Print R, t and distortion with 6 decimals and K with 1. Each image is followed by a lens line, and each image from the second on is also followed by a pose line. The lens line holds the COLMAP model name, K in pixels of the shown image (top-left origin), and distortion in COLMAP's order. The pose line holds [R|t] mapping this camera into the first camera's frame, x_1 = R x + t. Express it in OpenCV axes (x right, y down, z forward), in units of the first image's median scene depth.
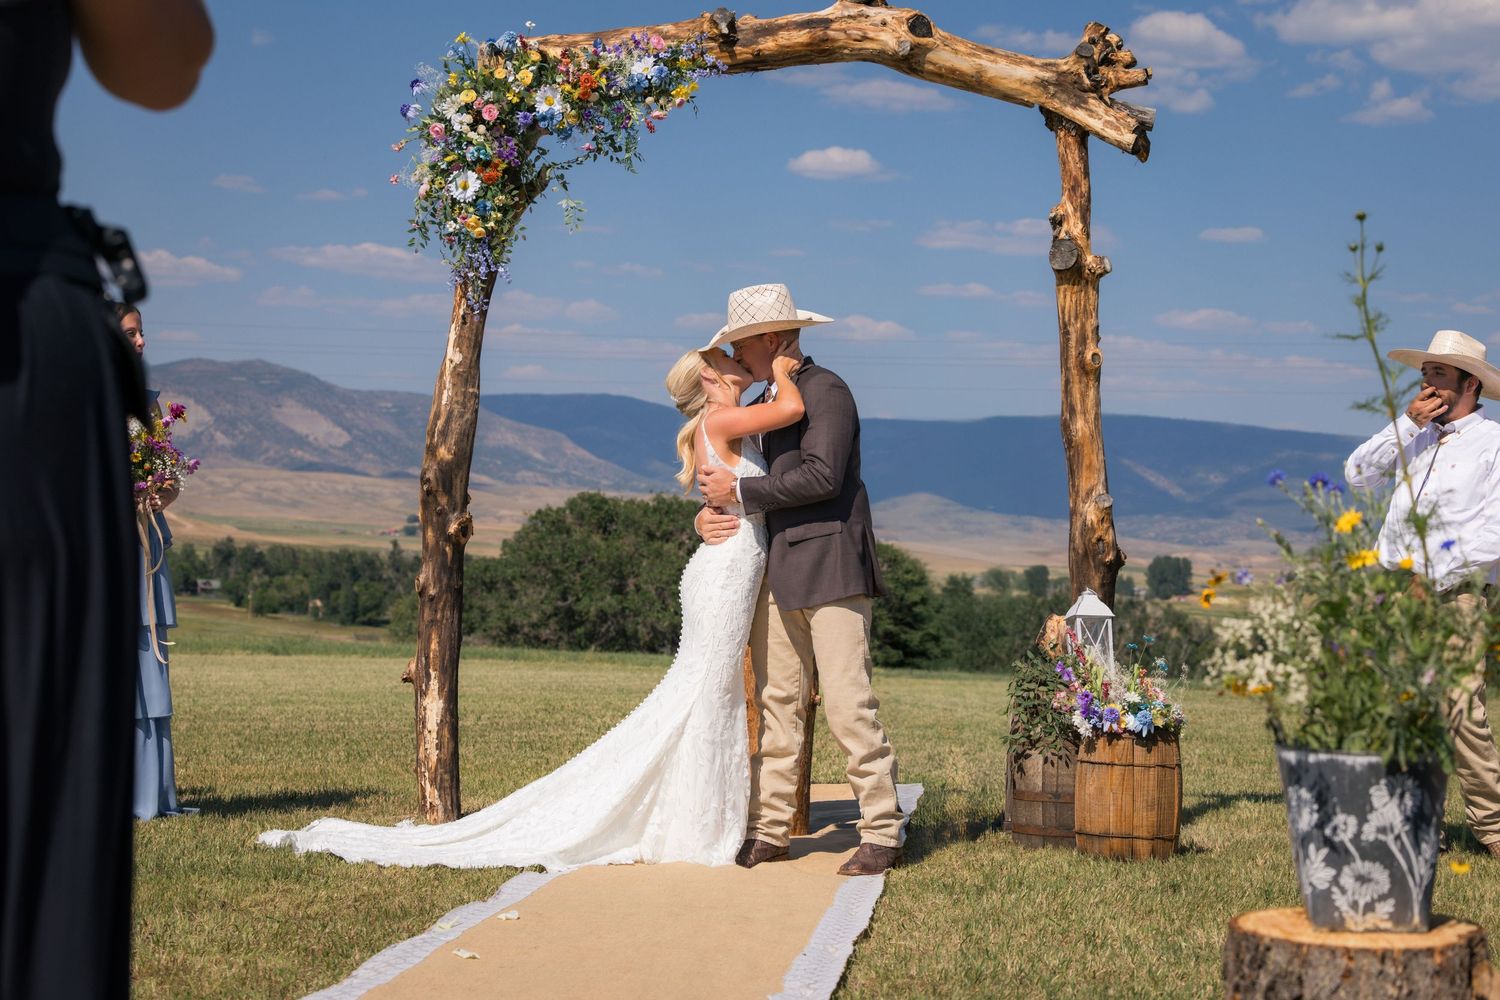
lens RADIAL K [[3178.3, 0, 756.8], [0, 3178.3, 507.6], [0, 0, 1]] dist [0.146493, 0.000000]
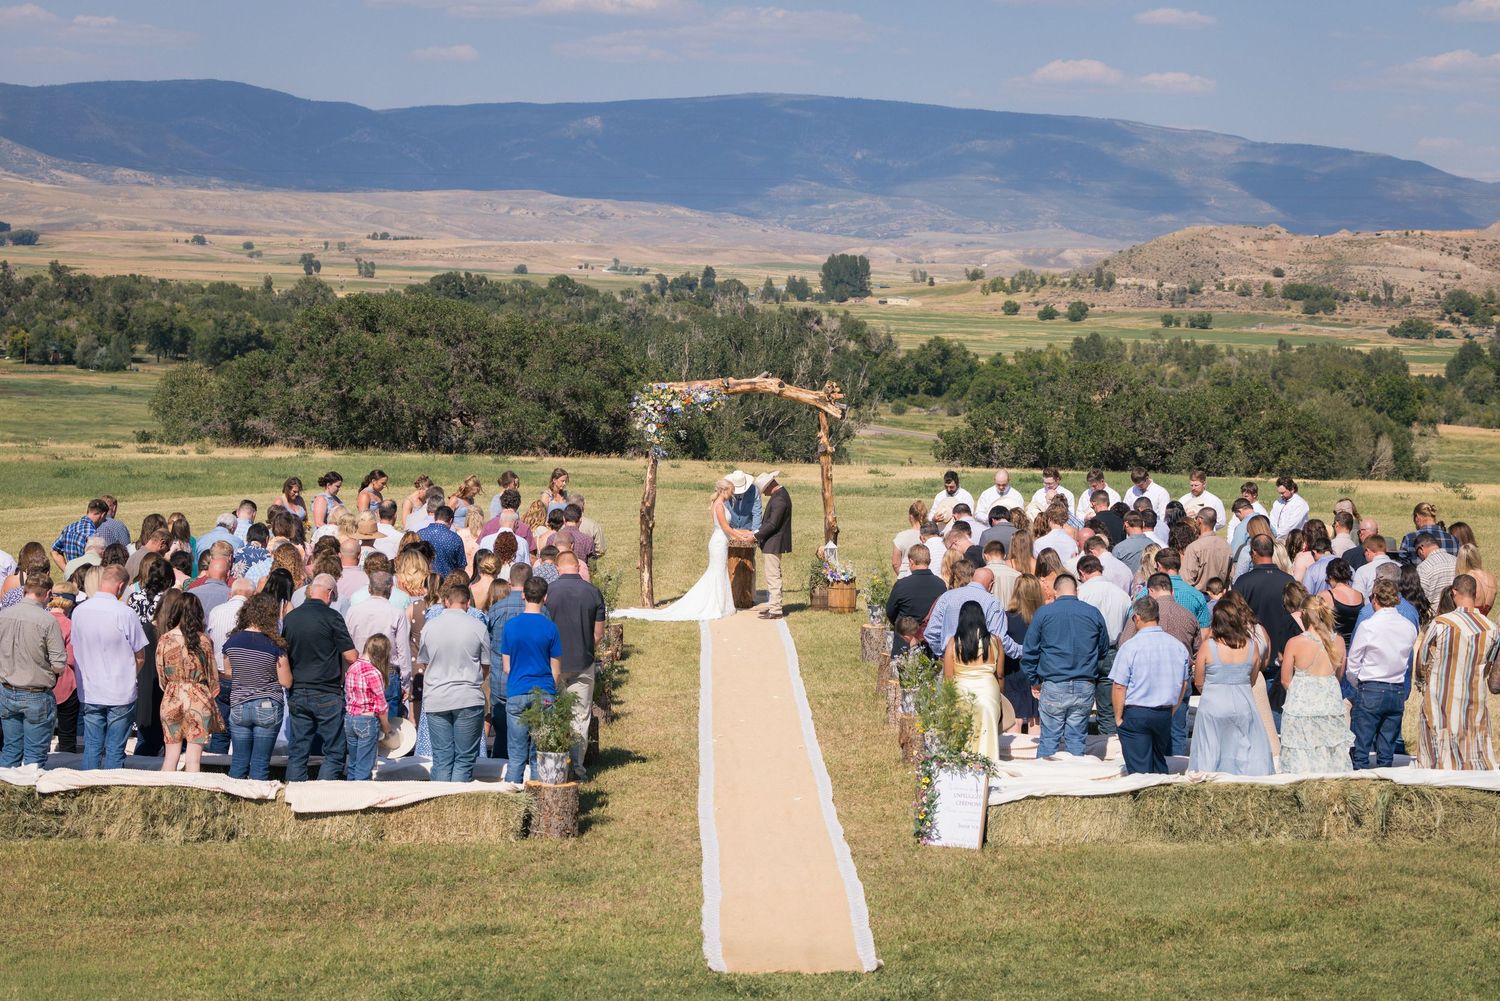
lens RADIAL K [[3364.5, 0, 756.1], [0, 3364.5, 502.8], [0, 0, 1]] dist [0.367380, 0.000000]
pose [[0.994590, -0.026286, 0.100494, -0.359494], [0.017798, 0.996270, 0.084441, -0.336948], [-0.102339, -0.082195, 0.991348, -2.753763]]
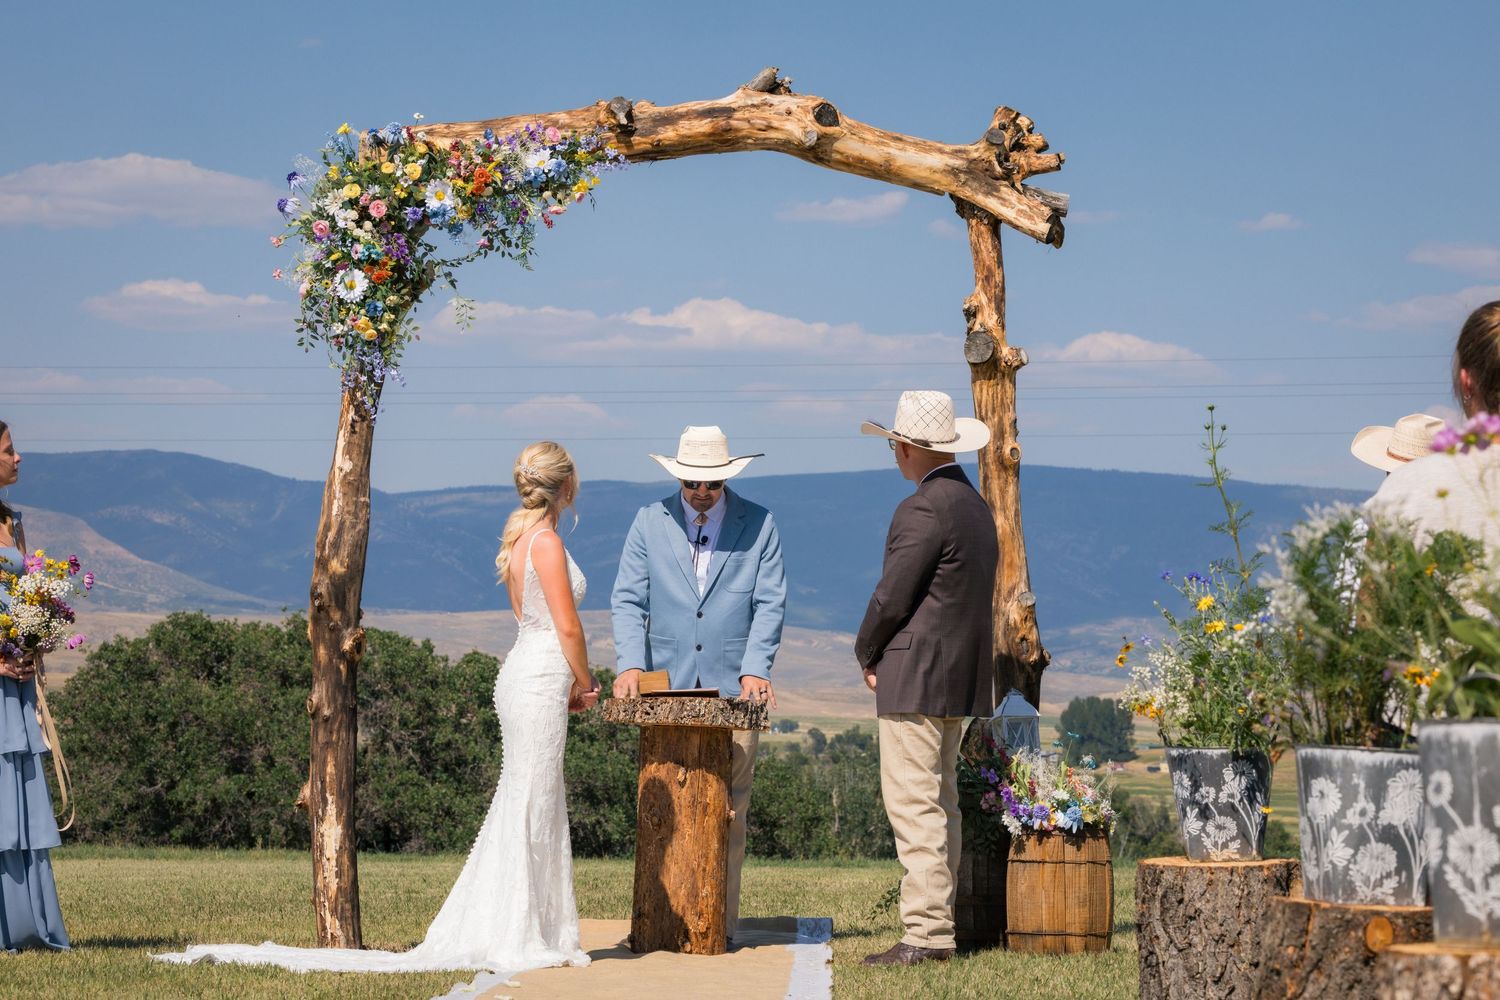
lens RADIAL K [[5226.3, 0, 760.1], [0, 5226.3, 595.6], [0, 0, 1]] dist [0.650296, 0.000000]
pose [[0.997569, -0.024151, 0.065371, -0.076269], [0.024569, 0.999682, -0.005603, 0.003688], [-0.065215, 0.007195, 0.997845, -0.587720]]
